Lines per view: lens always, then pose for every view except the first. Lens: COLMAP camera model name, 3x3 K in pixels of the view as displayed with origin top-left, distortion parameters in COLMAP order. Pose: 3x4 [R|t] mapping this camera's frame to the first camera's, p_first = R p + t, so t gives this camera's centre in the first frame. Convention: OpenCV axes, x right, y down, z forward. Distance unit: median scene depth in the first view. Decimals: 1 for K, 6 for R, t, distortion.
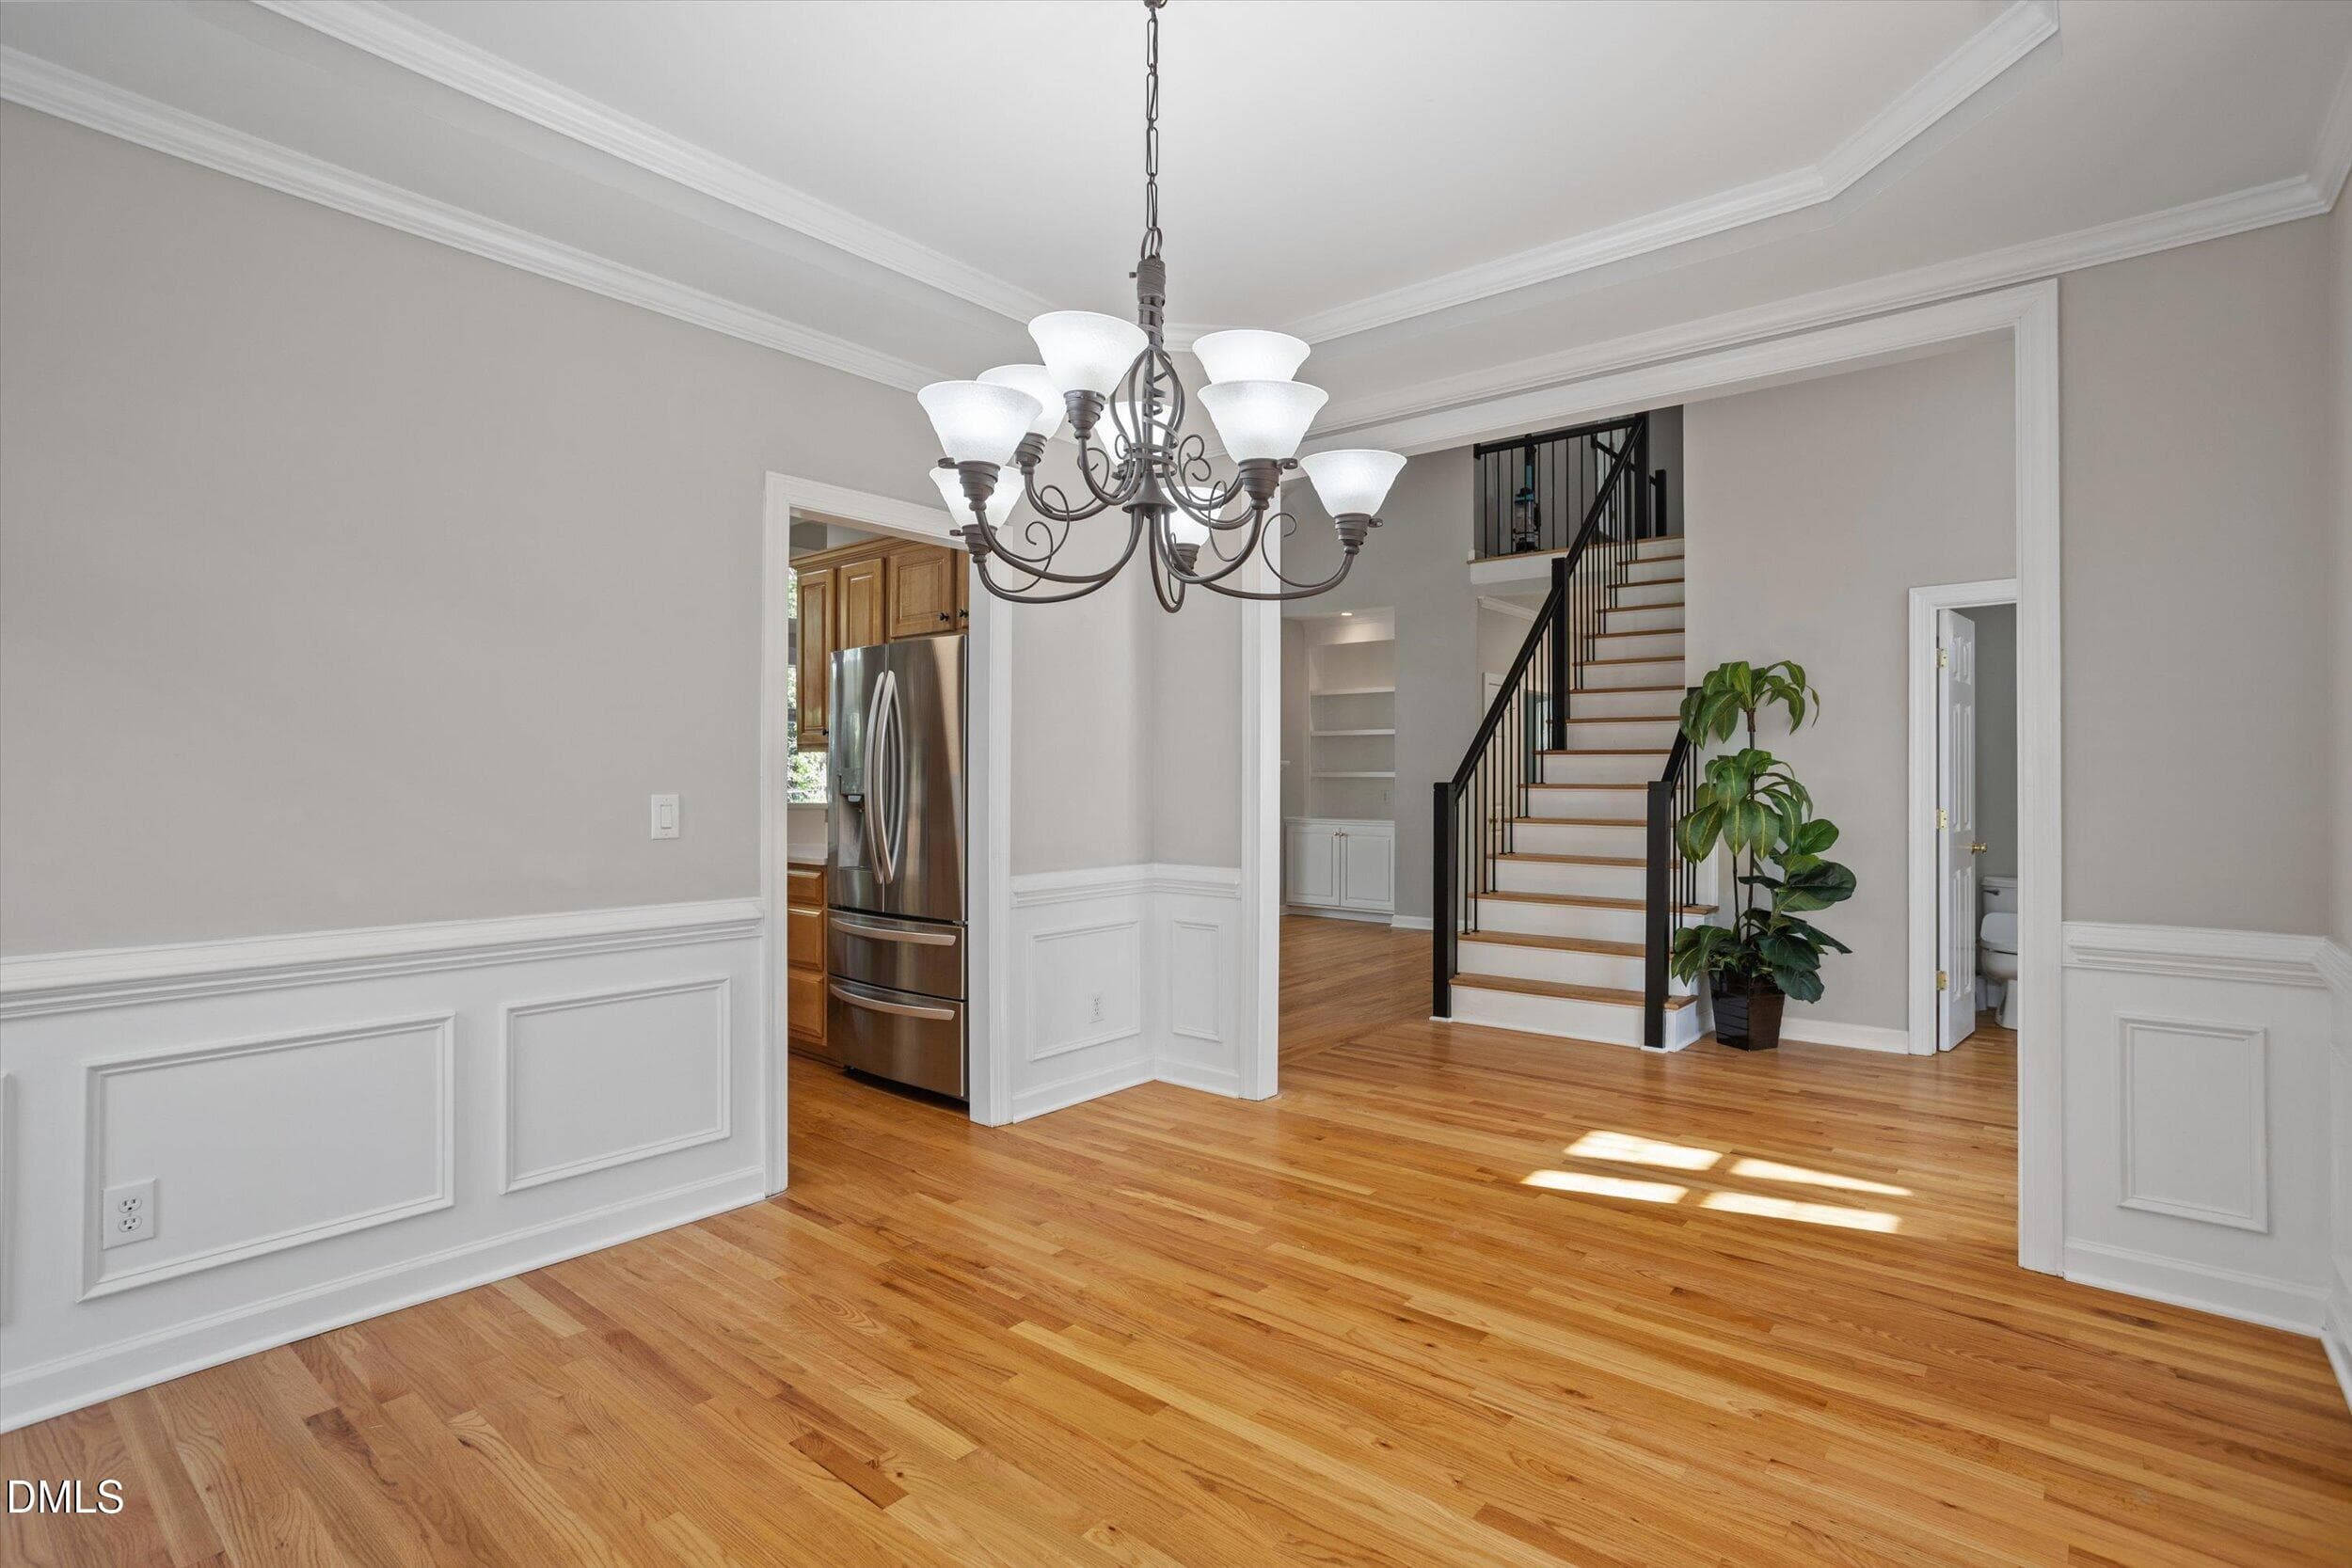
lens RADIAL K [[1133.7, 0, 1176.0], [0, 1133.7, 784.0], [0, 0, 1]] dist [-0.053665, 0.031637]
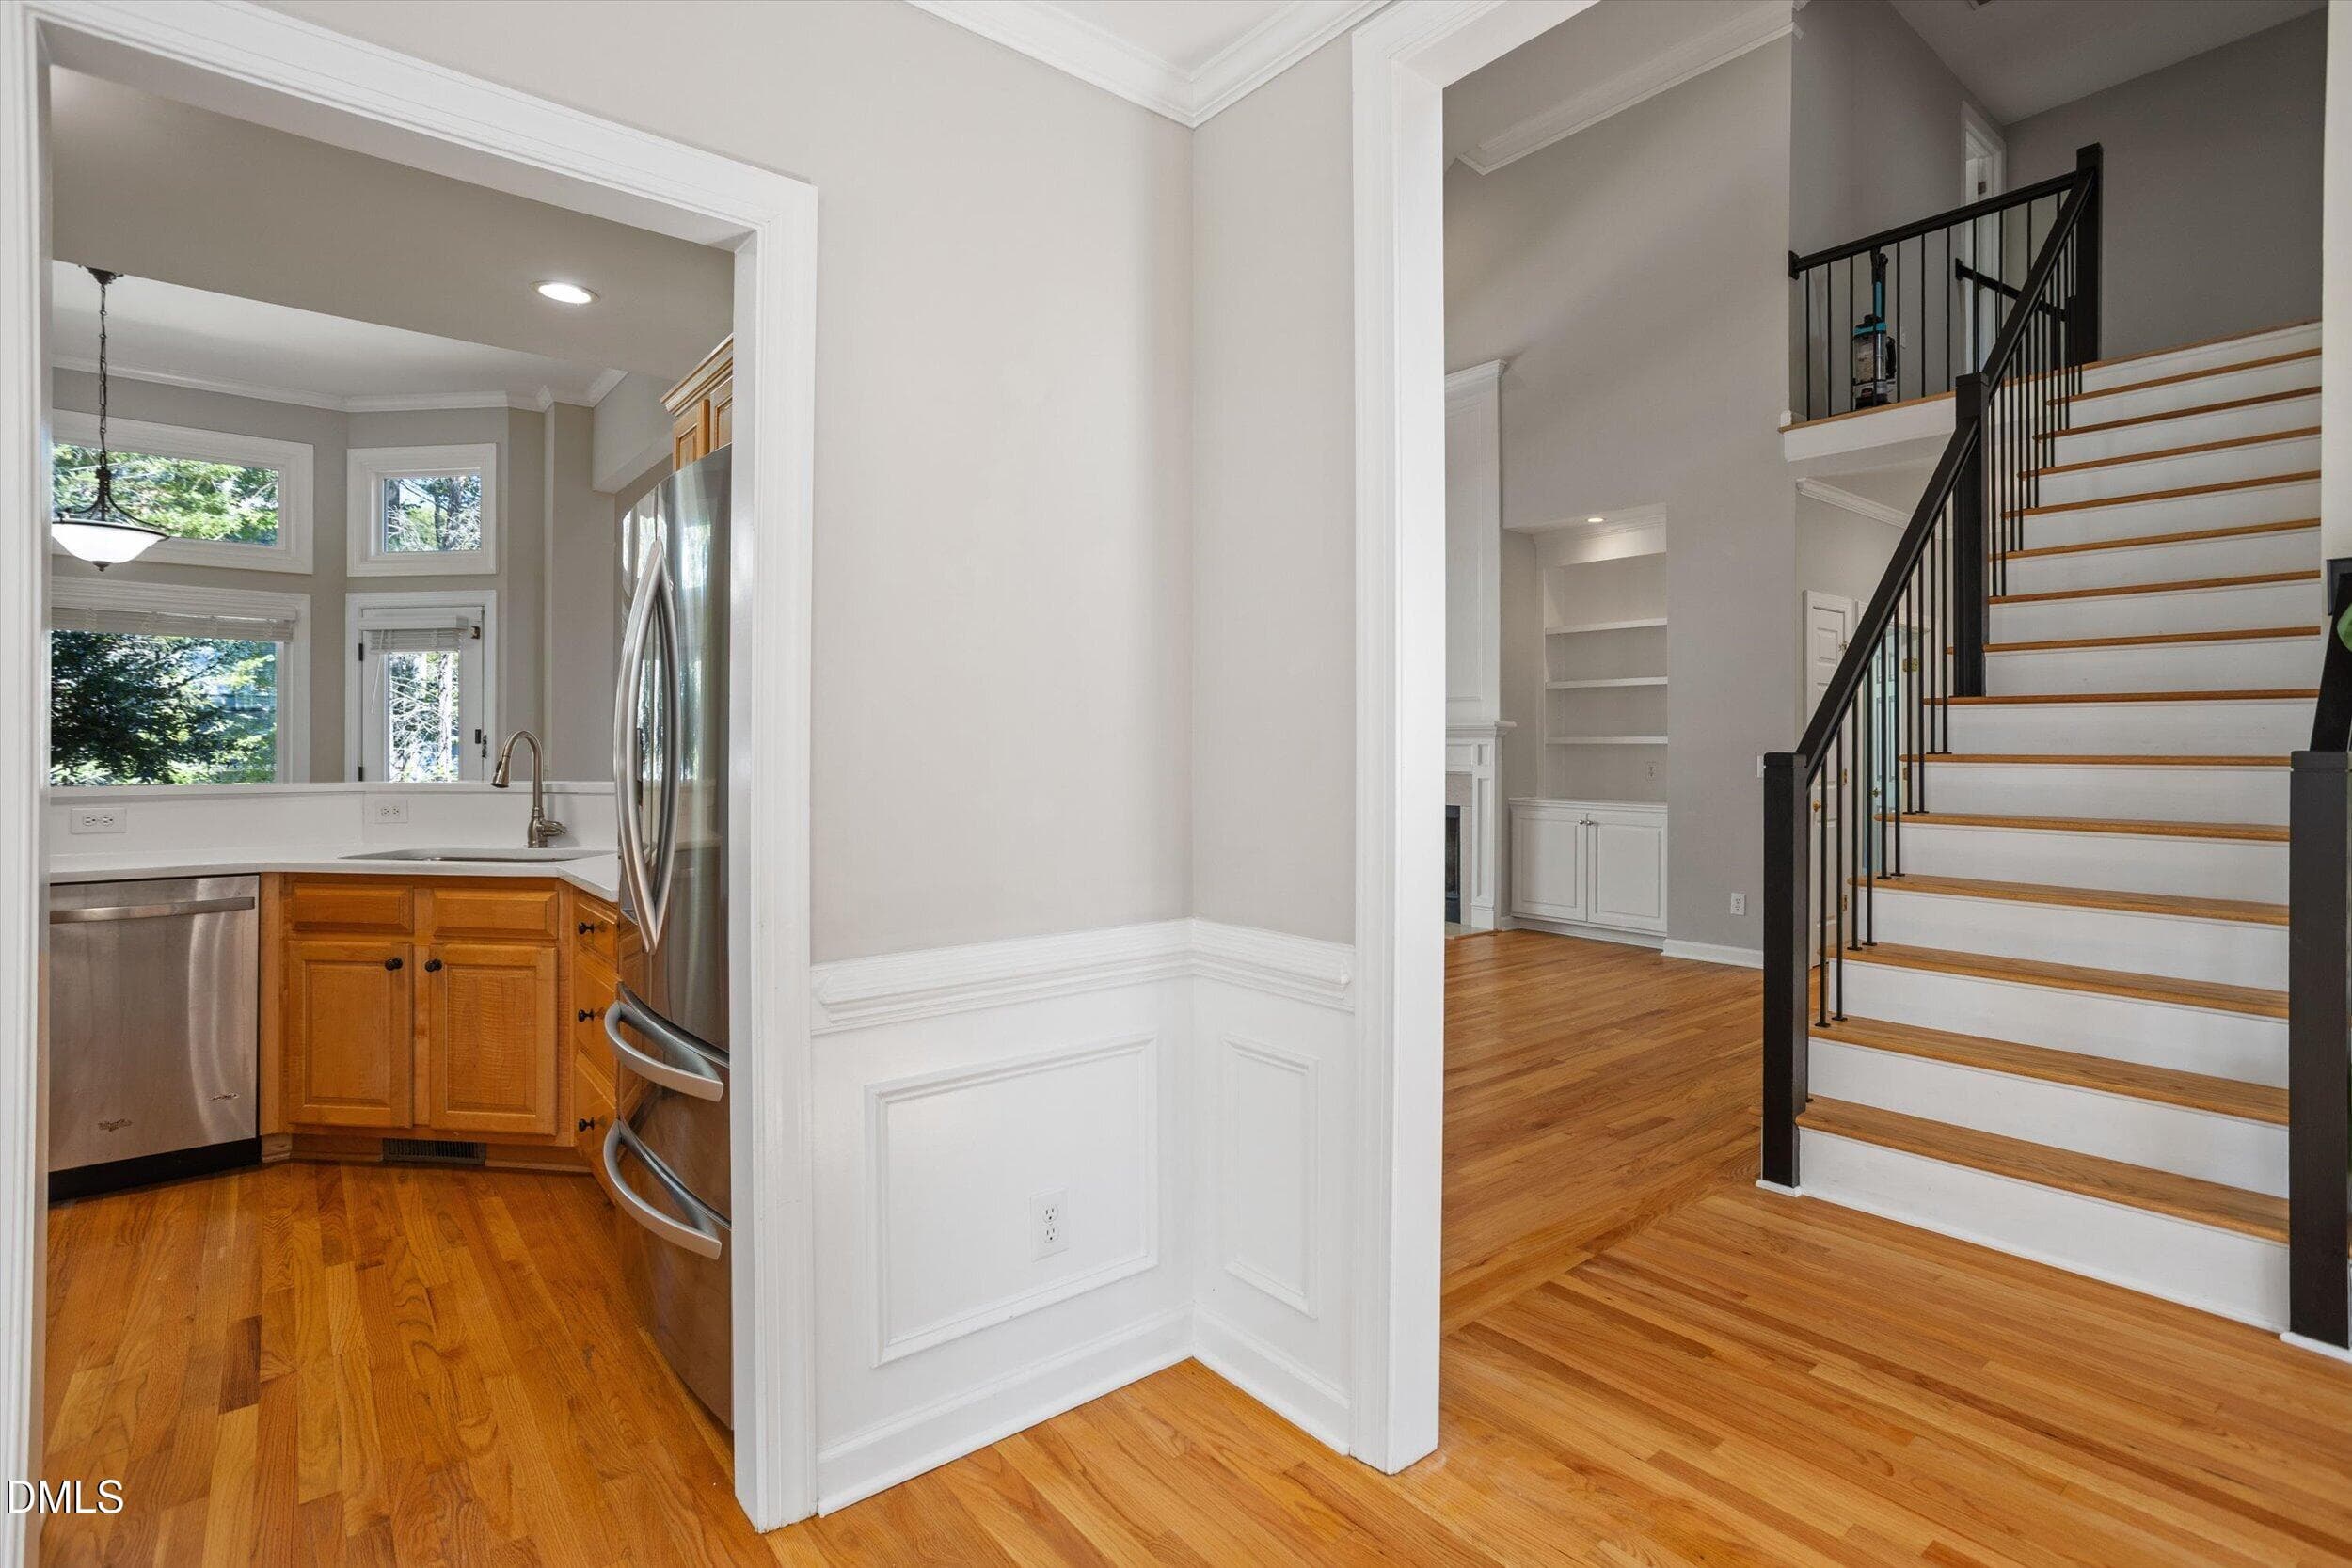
lens RADIAL K [[1135.7, 0, 1183.6], [0, 1135.7, 758.2], [0, 0, 1]] dist [-0.051470, 0.032614]
pose [[0.980103, -0.001283, -0.198487, 0.050663], [0.002276, 0.999986, 0.004774, -0.001666], [0.198478, -0.005131, 0.980092, 0.347060]]
